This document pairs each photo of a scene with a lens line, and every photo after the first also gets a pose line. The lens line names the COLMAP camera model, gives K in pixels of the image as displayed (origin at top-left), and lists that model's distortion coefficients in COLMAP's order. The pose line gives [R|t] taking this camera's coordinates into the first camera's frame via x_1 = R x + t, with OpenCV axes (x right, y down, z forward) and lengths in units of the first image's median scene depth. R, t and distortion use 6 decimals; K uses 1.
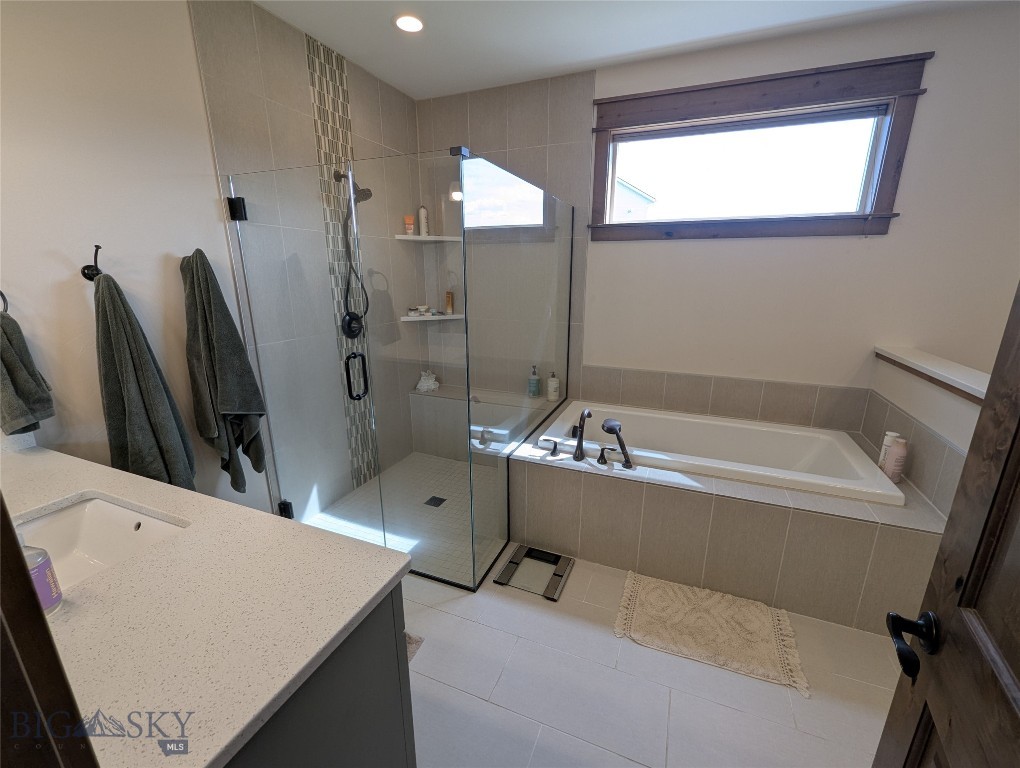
lens RADIAL K [[426.4, 0, 509.8], [0, 426.4, 388.0], [0, 0, 1]] dist [0.000020, -0.001413]
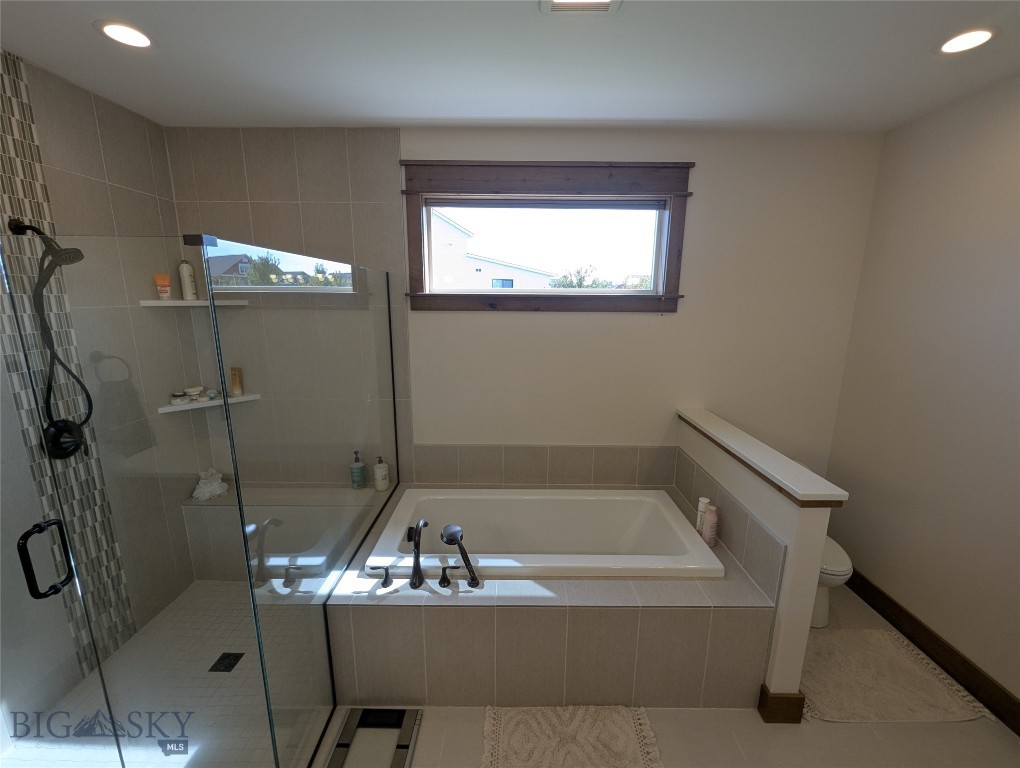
lens RADIAL K [[426.4, 0, 510.0], [0, 426.4, 385.9], [0, 0, 1]] dist [0.000020, -0.001413]
pose [[0.925411, -0.072634, 0.371938, 0.043515], [0.094562, 0.994673, -0.041032, -0.149457], [-0.366976, 0.073143, 0.927350, 0.121376]]
